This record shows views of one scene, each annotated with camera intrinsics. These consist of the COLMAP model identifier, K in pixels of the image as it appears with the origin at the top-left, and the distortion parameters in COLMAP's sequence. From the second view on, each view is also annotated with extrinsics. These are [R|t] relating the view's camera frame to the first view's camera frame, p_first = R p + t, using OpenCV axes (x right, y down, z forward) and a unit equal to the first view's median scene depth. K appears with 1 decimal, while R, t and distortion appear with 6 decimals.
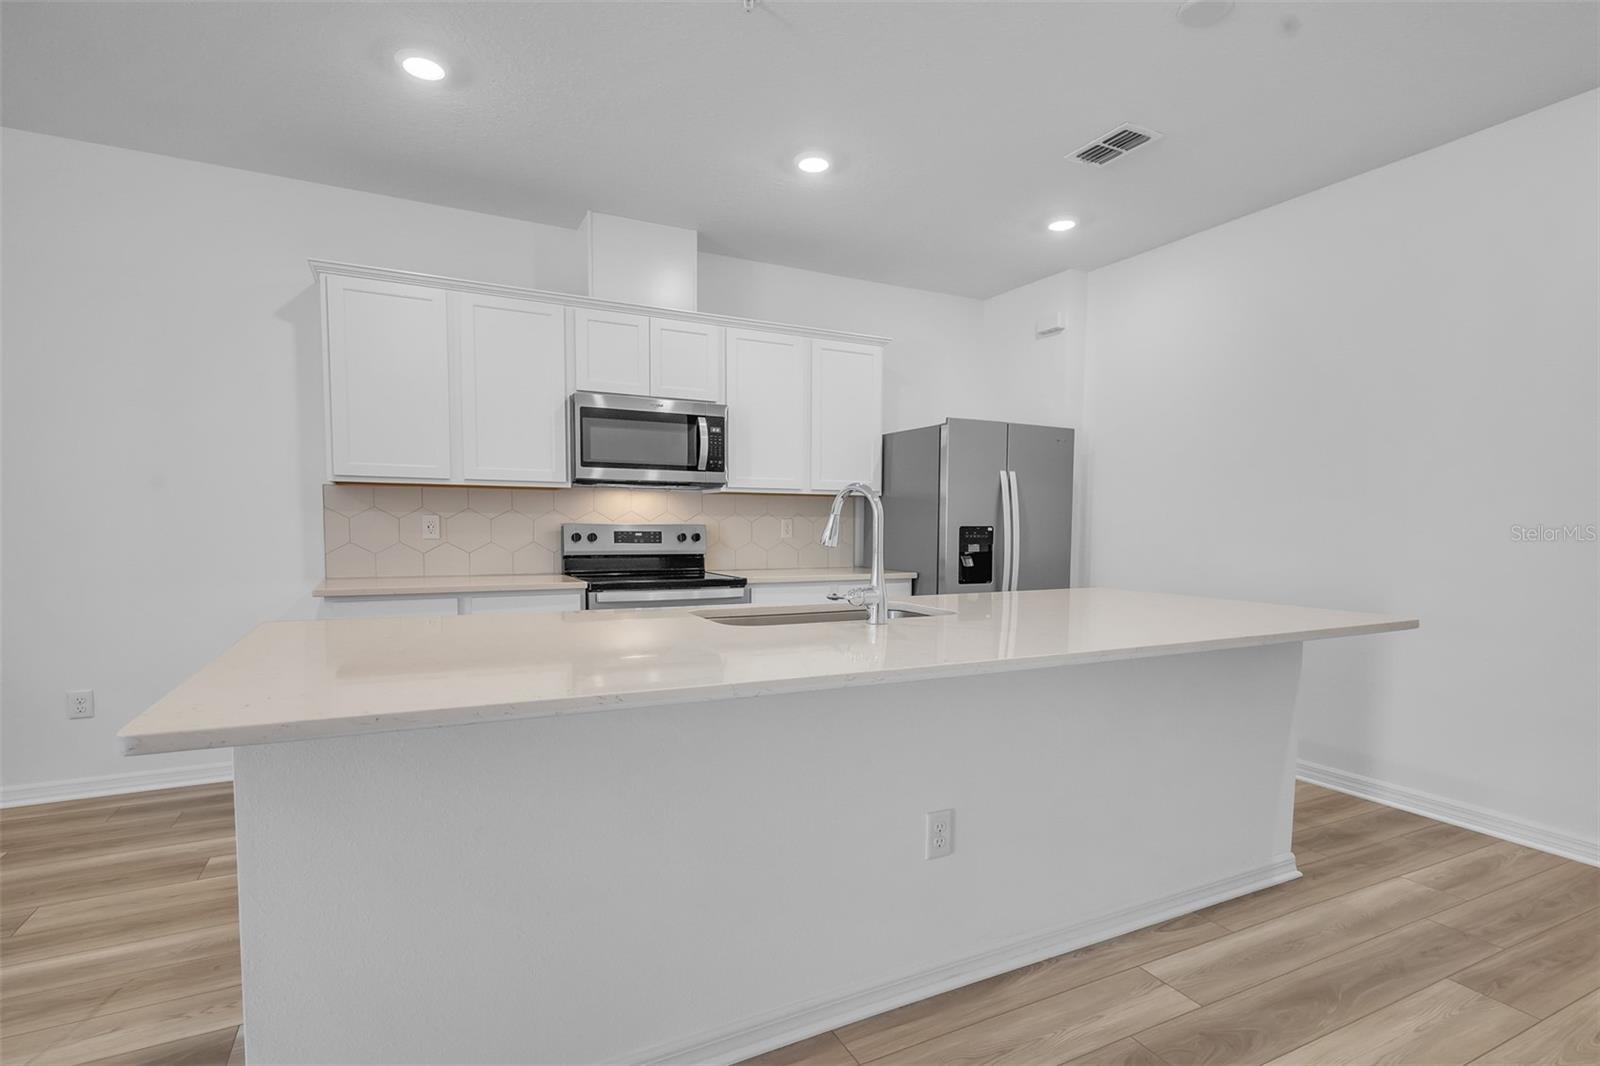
lens RADIAL K [[729.2, 0, 838.3], [0, 729.2, 577.0], [0, 0, 1]] dist [0.012904, 0.000249]
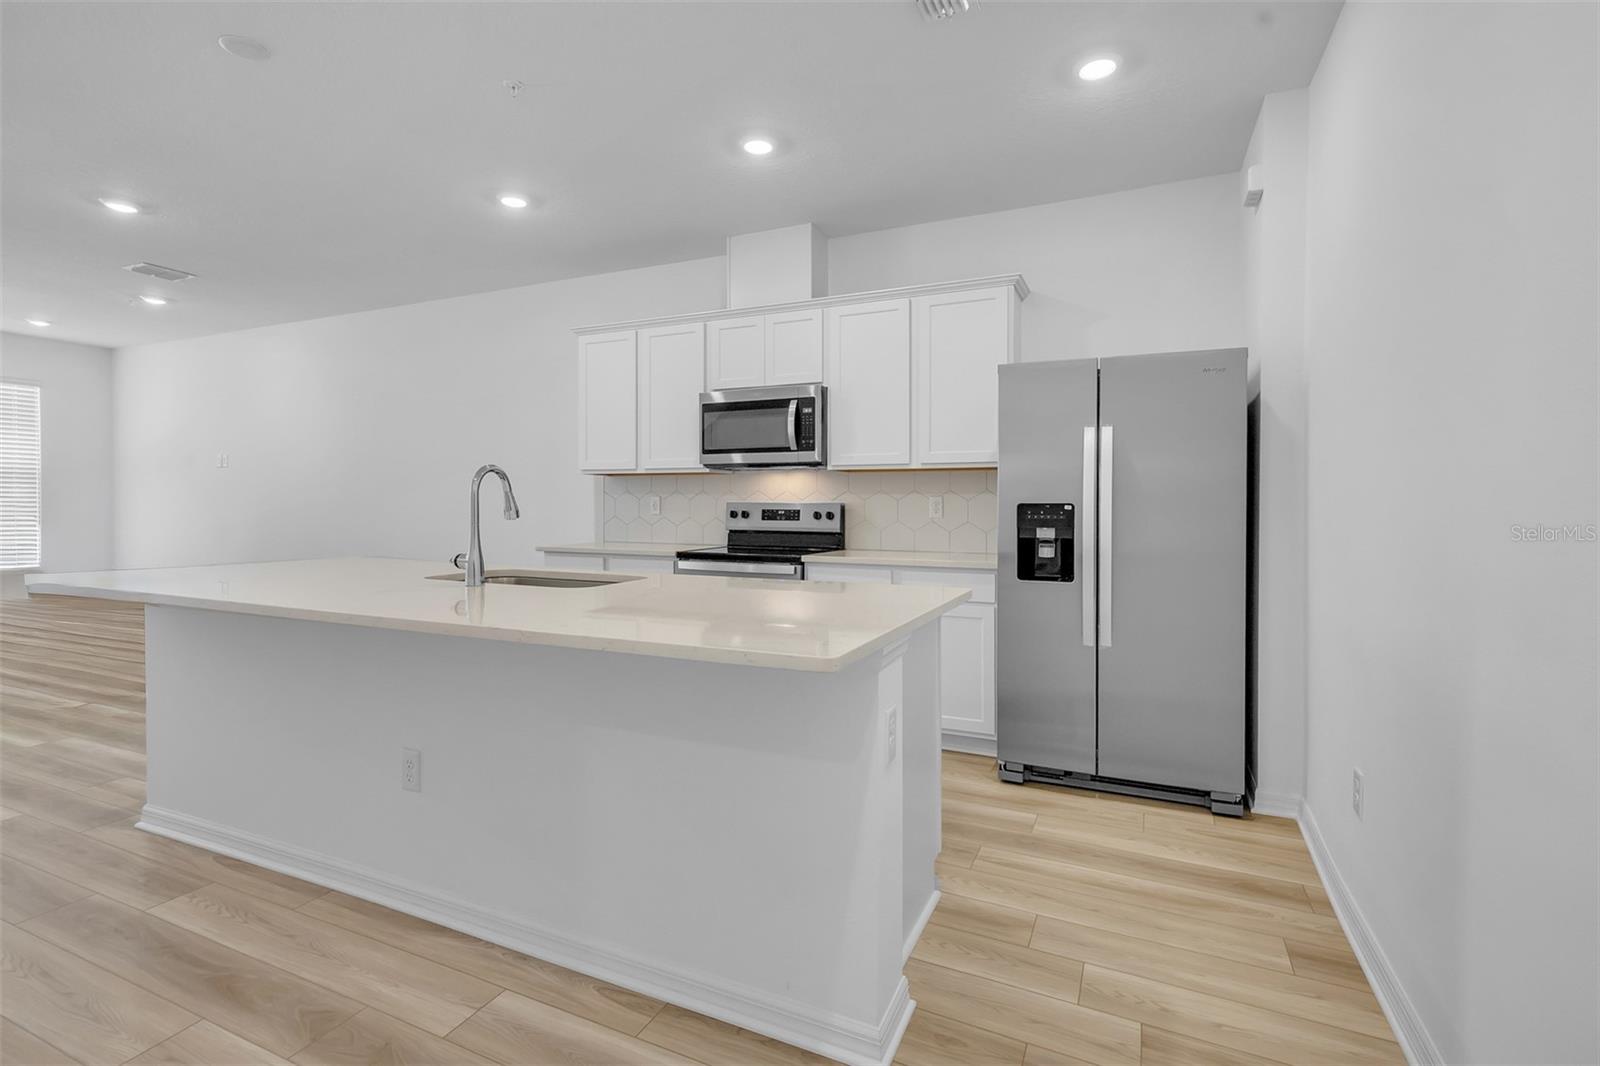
lens RADIAL K [[856.6, 0, 966.0], [0, 856.6, 530.5], [0, 0, 1]] dist [0.009432, 0.000727]
pose [[0.615132, 0.020647, -0.788154, 0.937602], [-0.054894, 0.998353, -0.016690, -0.026230], [0.786511, 0.053532, 0.615252, 0.454088]]
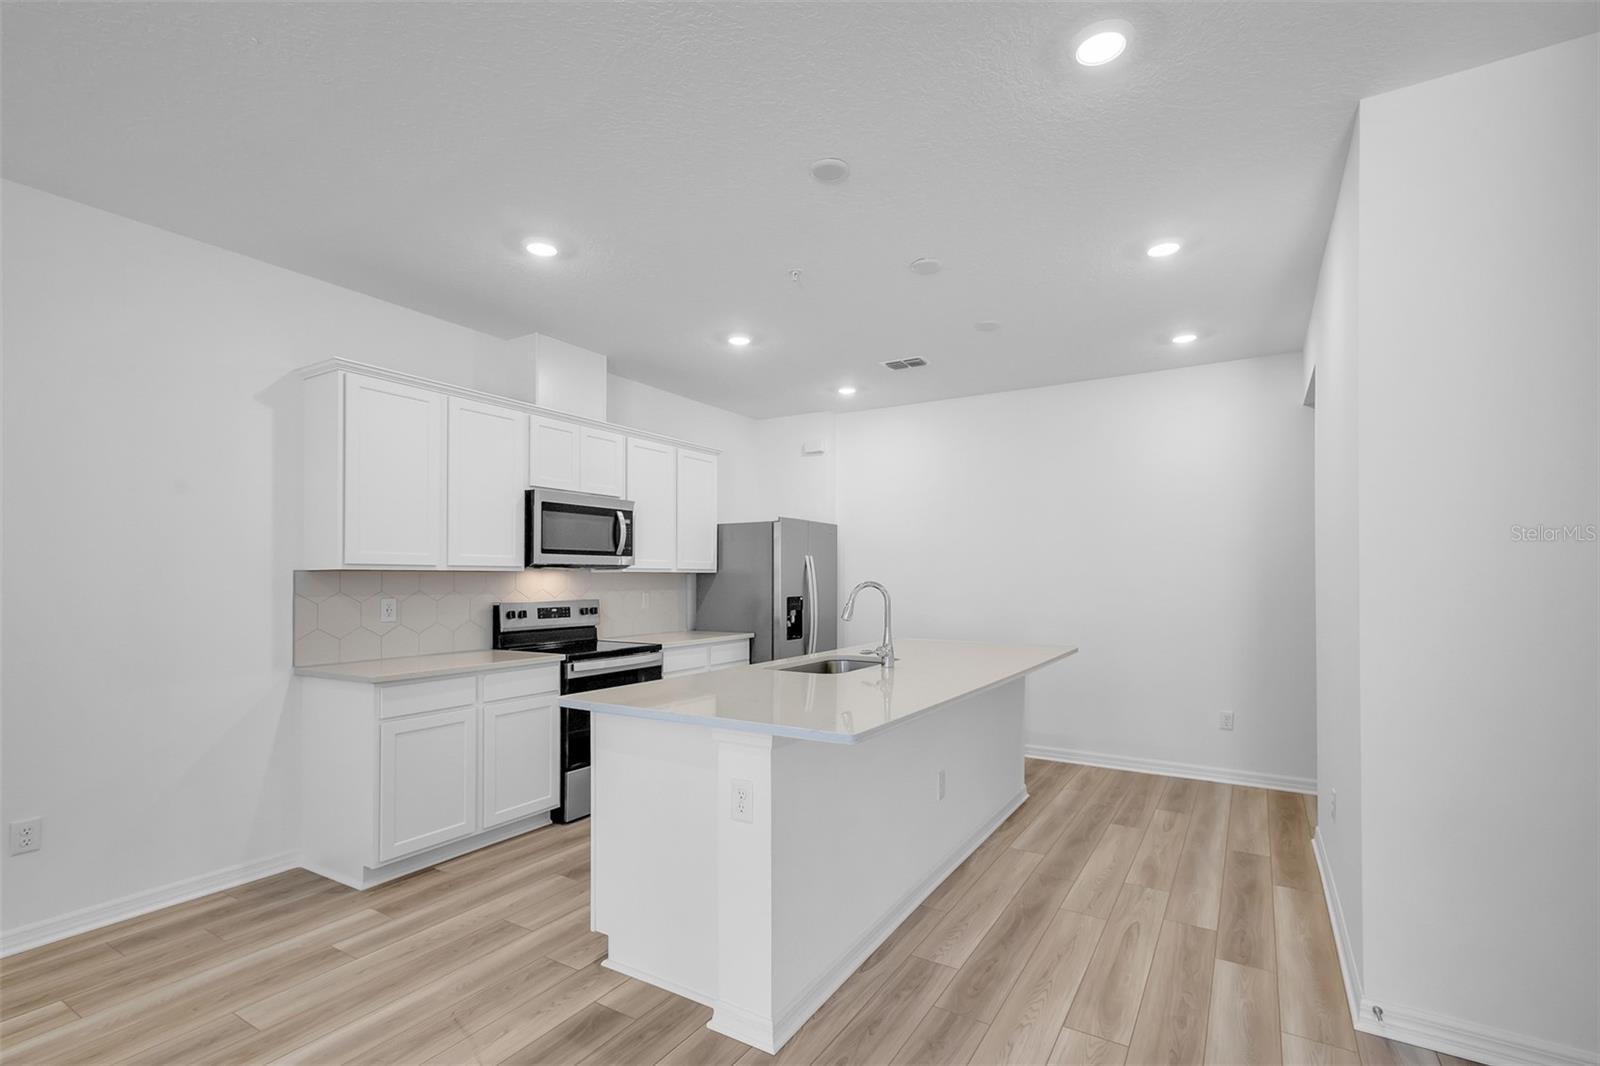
lens RADIAL K [[729.2, 0, 838.3], [0, 729.2, 577.0], [0, 0, 1]] dist [0.012904, 0.000249]
pose [[0.829836, -0.000150, 0.558007, -0.561607], [0.038362, 0.997649, -0.056781, -0.030000], [-0.556687, 0.068525, 0.827891, -0.183304]]
